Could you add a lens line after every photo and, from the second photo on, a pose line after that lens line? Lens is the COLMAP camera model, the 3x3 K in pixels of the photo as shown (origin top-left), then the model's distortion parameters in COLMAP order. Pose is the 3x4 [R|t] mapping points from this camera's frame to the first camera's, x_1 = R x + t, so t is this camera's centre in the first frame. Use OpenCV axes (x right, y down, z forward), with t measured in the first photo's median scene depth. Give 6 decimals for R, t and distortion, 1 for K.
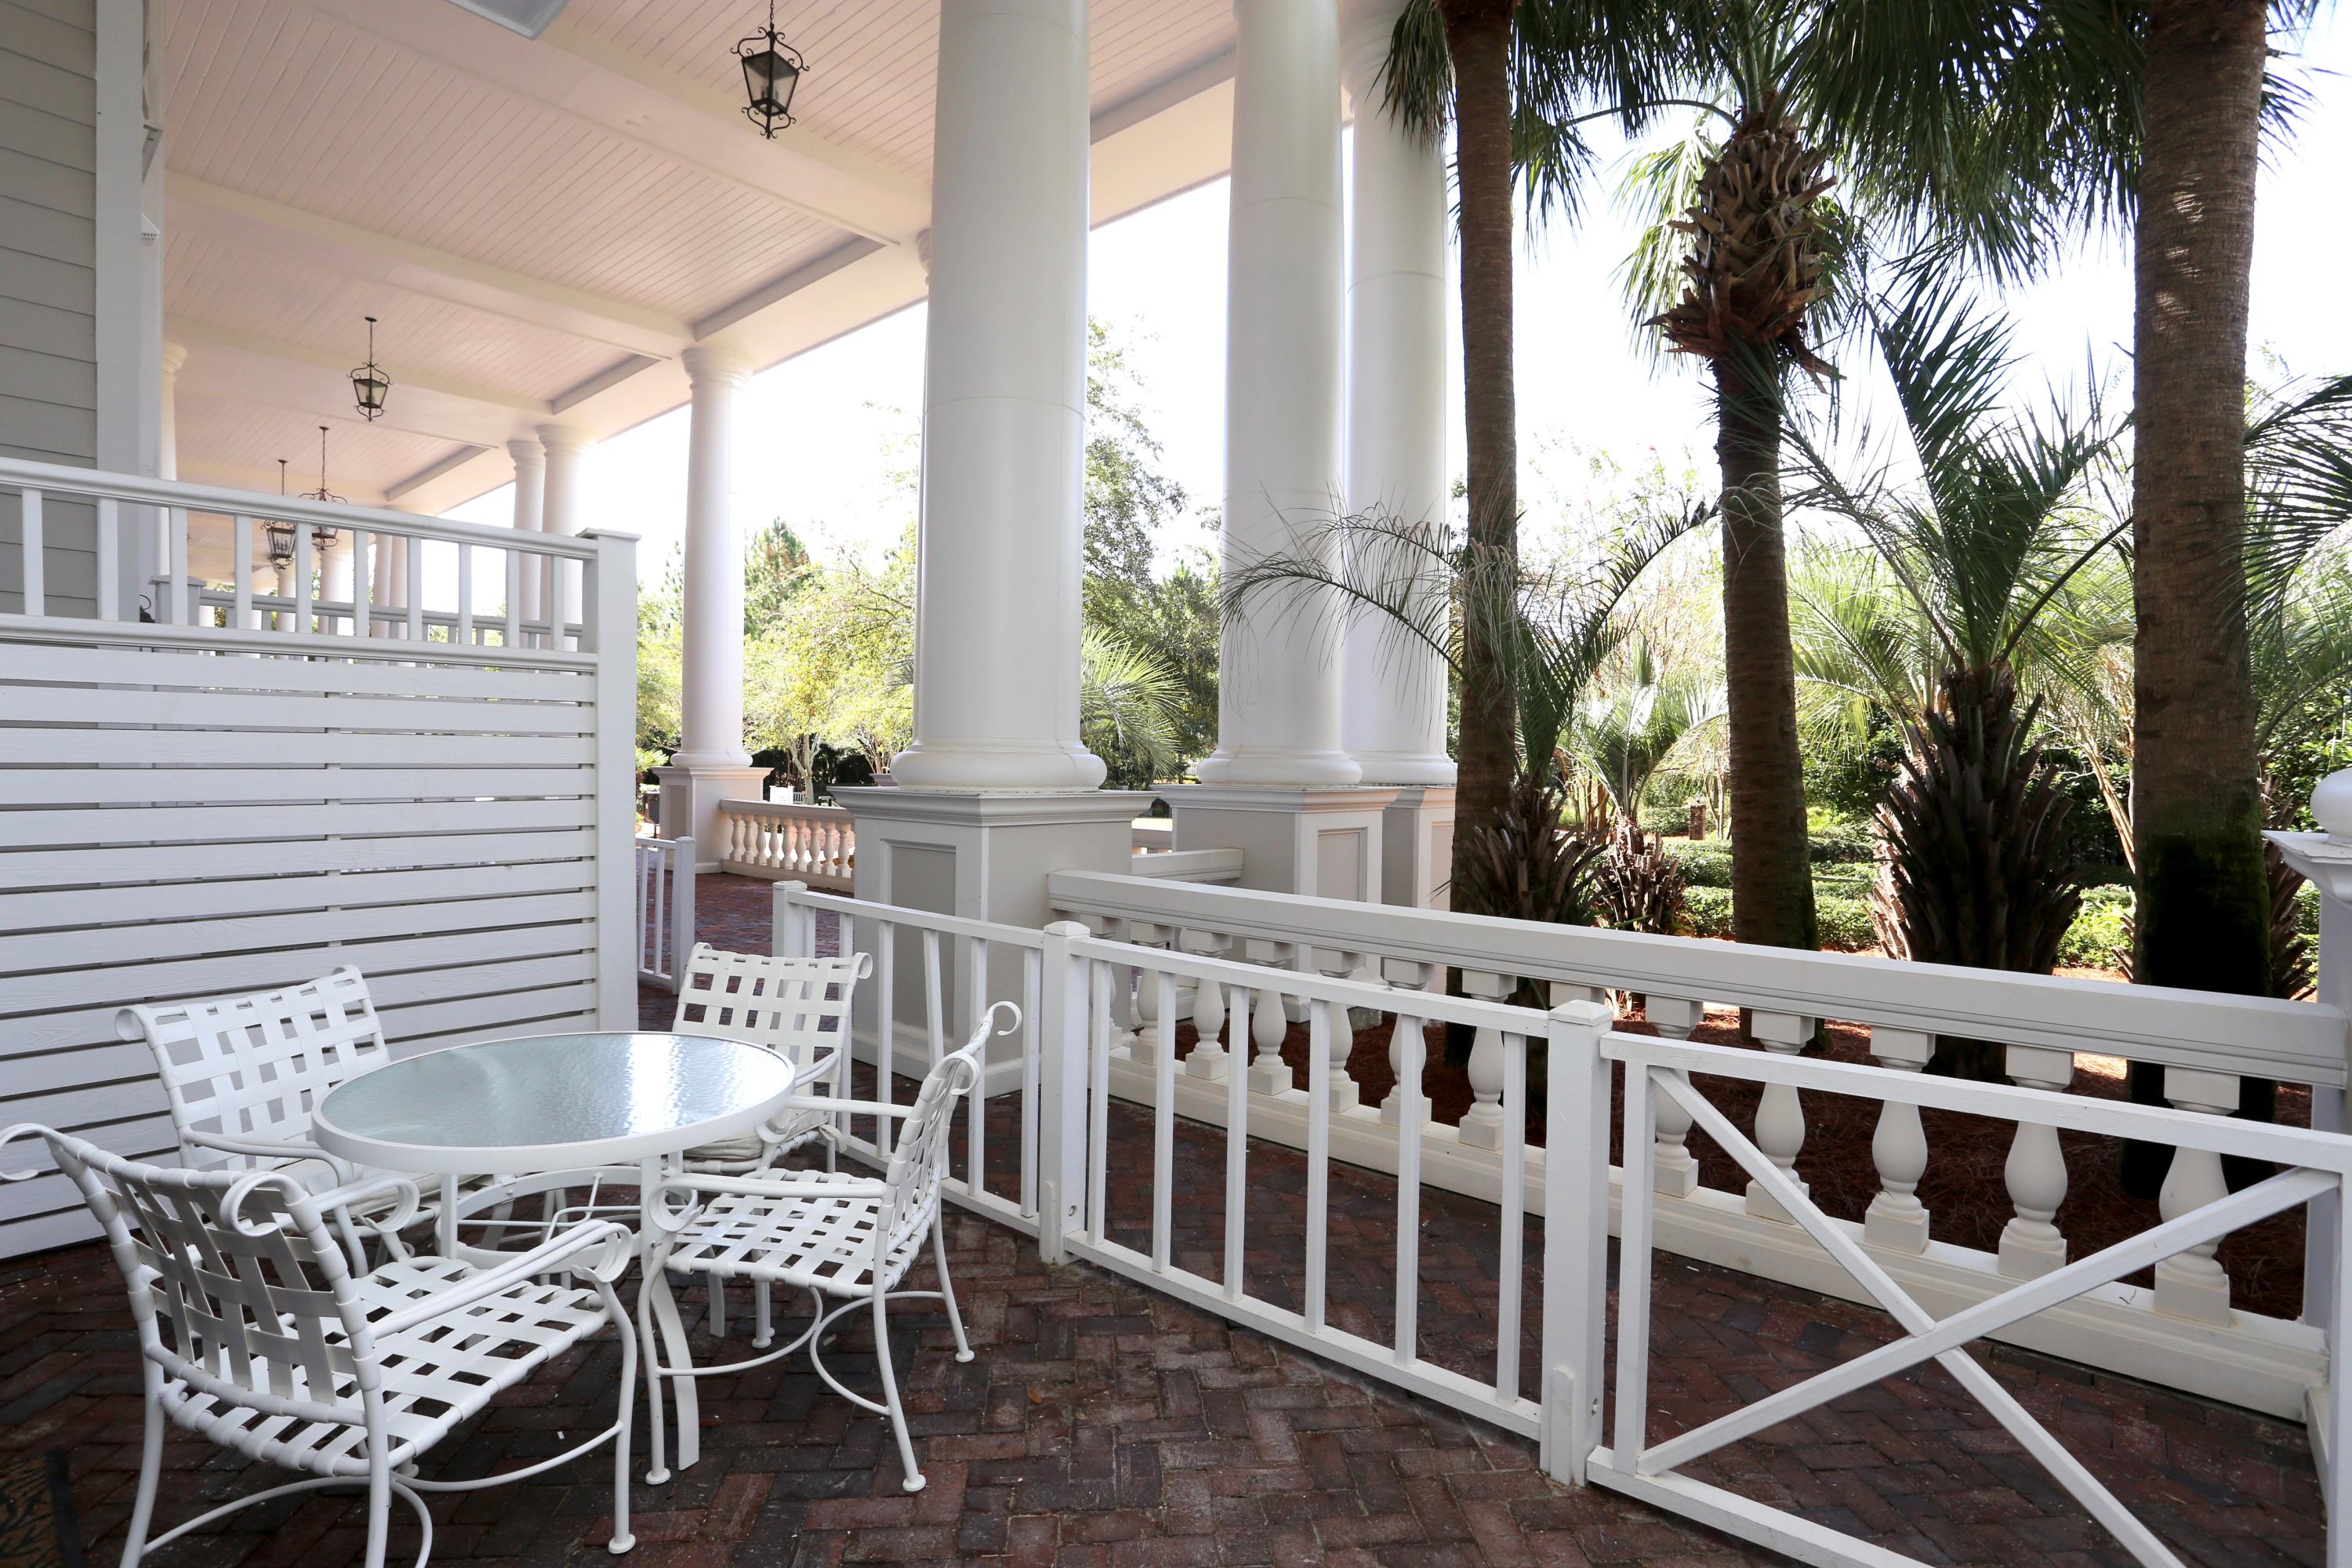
lens RADIAL K [[1072.6, 0, 1176.0], [0, 1072.6, 784.0], [0, 0, 1]] dist [-0.001114, -0.000235]
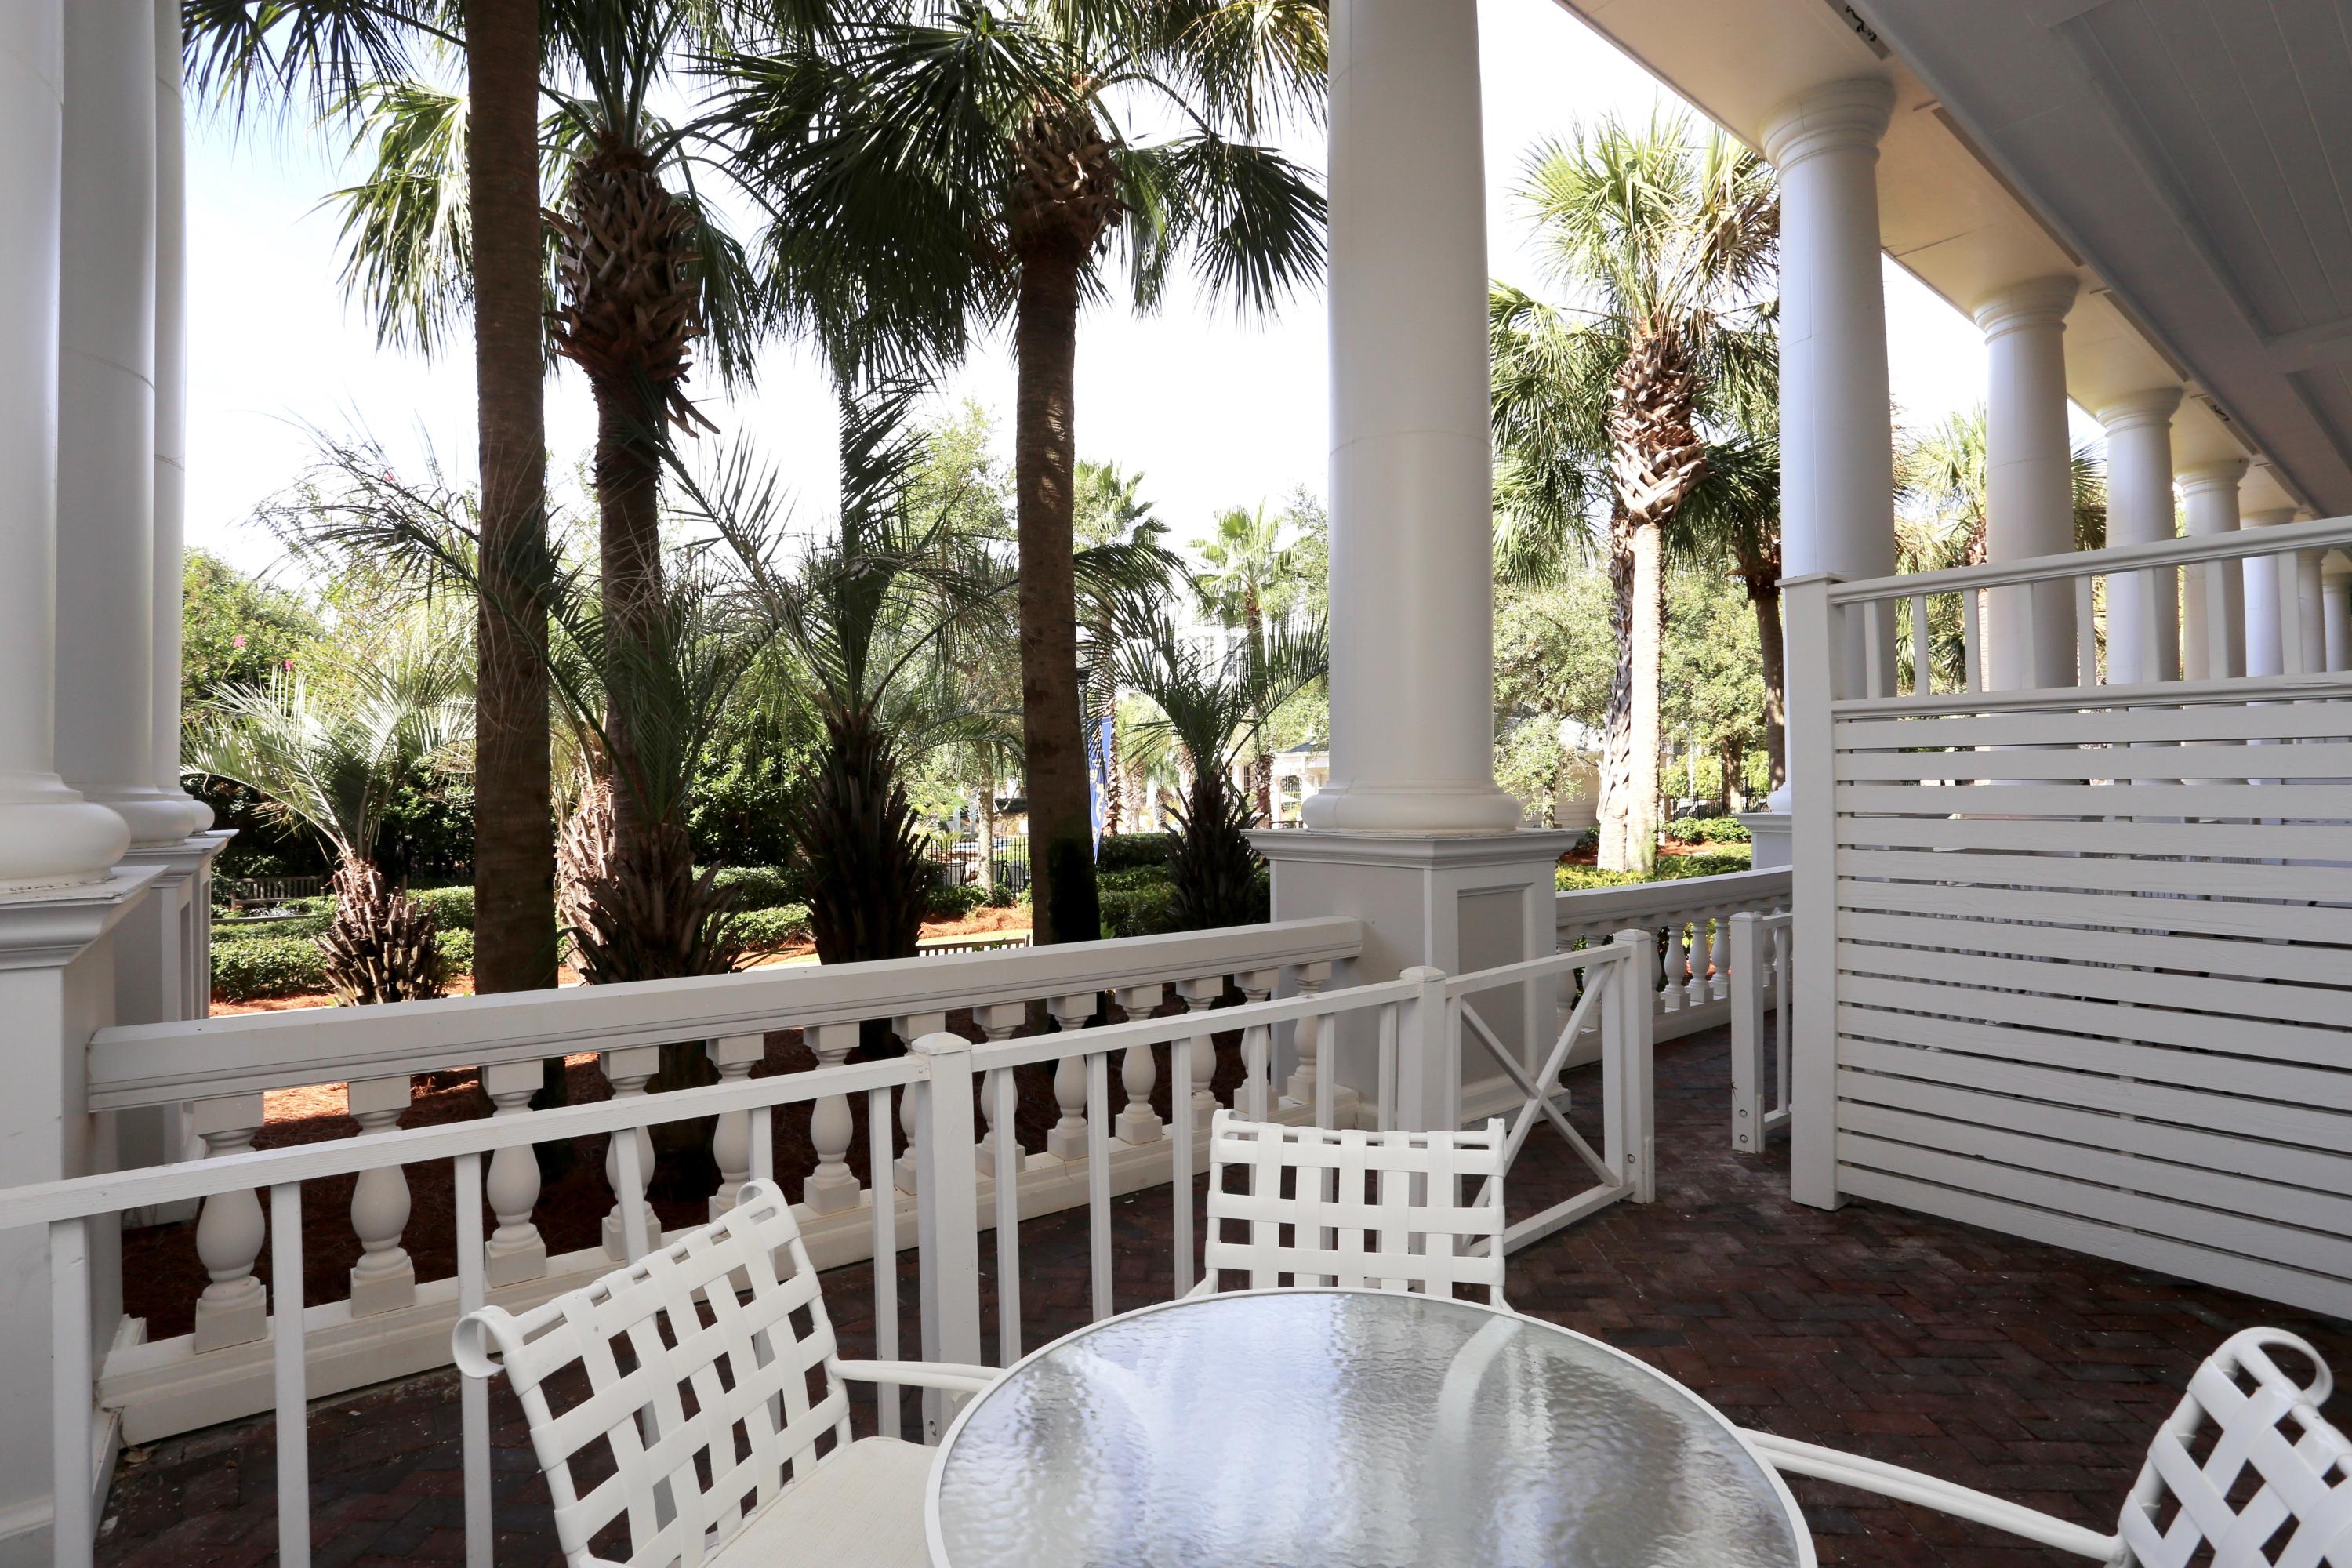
lens RADIAL K [[1164.0, 0, 1176.0], [0, 1164.0, 784.0], [0, 0, 1]] dist [-0.040674, 0.027799]
pose [[0.206379, 0.009180, 0.978429, -0.352888], [0.008799, 0.999898, -0.011237, -0.009699], [-0.978432, 0.010929, 0.206278, 0.282954]]
